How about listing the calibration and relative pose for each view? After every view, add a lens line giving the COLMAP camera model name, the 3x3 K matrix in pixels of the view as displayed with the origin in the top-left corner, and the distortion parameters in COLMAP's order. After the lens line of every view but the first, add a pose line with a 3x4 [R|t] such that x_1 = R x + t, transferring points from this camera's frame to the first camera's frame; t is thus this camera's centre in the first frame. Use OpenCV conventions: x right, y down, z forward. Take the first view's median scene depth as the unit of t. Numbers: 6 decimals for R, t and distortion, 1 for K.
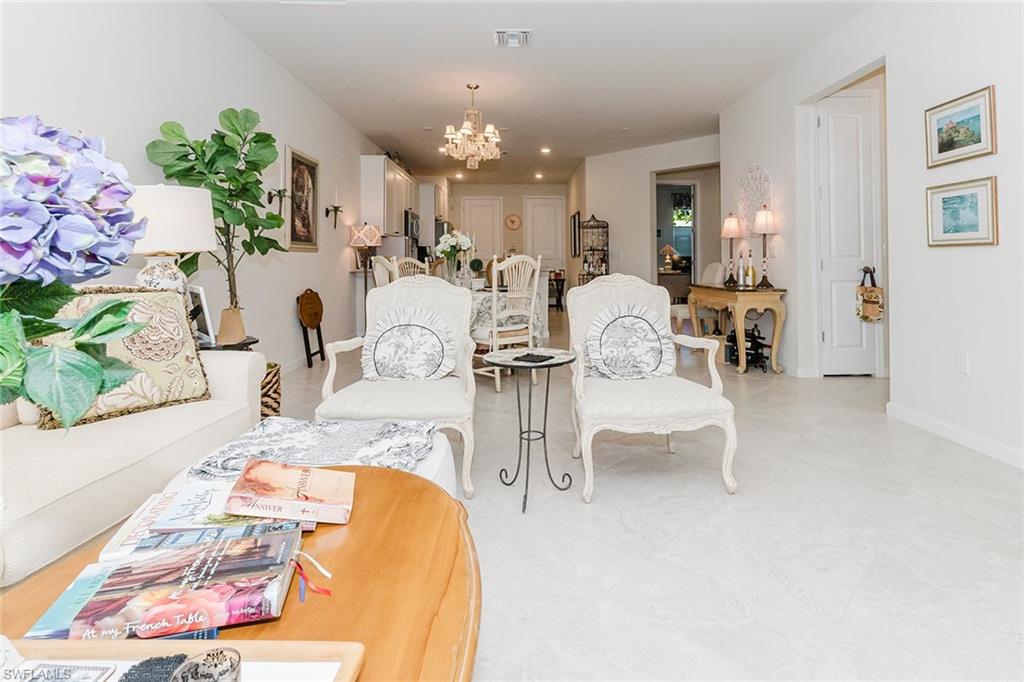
lens RADIAL K [[498.3, 0, 511.9], [0, 498.3, 257.2], [0, 0, 1]] dist [-0.002786, -0.000381]
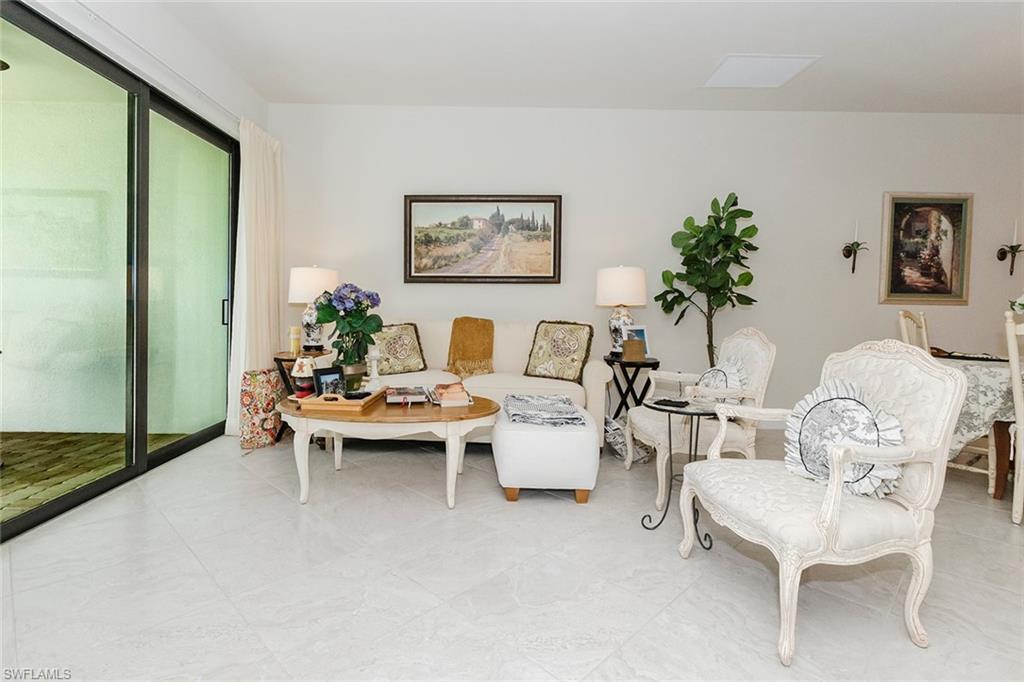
lens RADIAL K [[496.2, 0, 512.7], [0, 496.2, 321.0], [0, 0, 1]] dist [0.000373, -0.000184]
pose [[0.027954, 0.036426, -0.998945, 0.933351], [-0.013307, 0.999261, 0.036065, -0.010006], [0.999521, 0.012285, 0.028418, 0.519657]]
